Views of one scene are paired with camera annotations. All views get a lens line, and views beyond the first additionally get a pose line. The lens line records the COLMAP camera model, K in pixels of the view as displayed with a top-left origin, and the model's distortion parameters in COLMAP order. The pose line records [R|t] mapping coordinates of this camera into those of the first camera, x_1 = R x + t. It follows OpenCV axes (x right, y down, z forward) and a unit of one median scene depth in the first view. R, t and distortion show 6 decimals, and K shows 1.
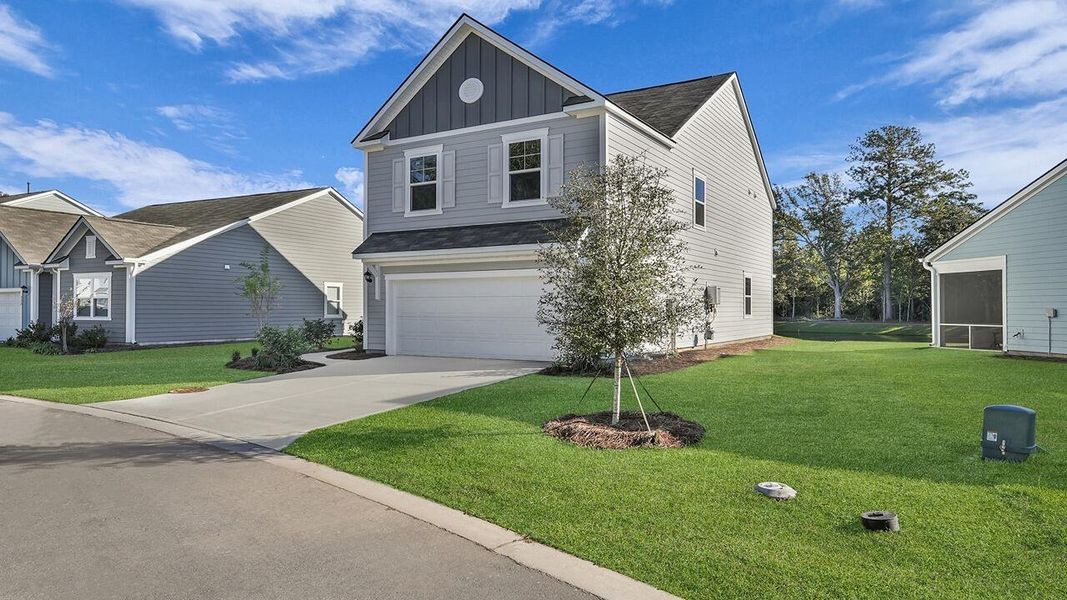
lens RADIAL K [[689.7, 0, 533.5], [0, 689.7, 300.0], [0, 0, 1]] dist [0.008226, -0.001386]
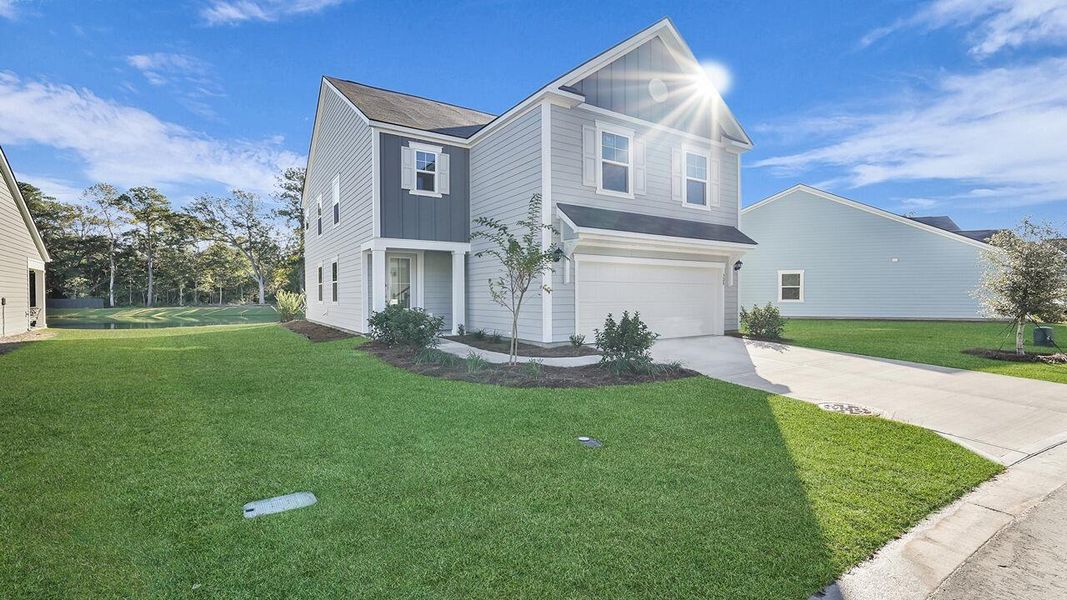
lens RADIAL K [[473.8, 0, 533.5], [0, 473.8, 300.0], [0, 0, 1]] dist [-0.003472, -0.000274]
pose [[0.433142, -0.010242, 0.901268, -0.793570], [-0.007151, 0.999865, 0.014799, 0.011080], [-0.901298, -0.012855, 0.433010, 0.813352]]
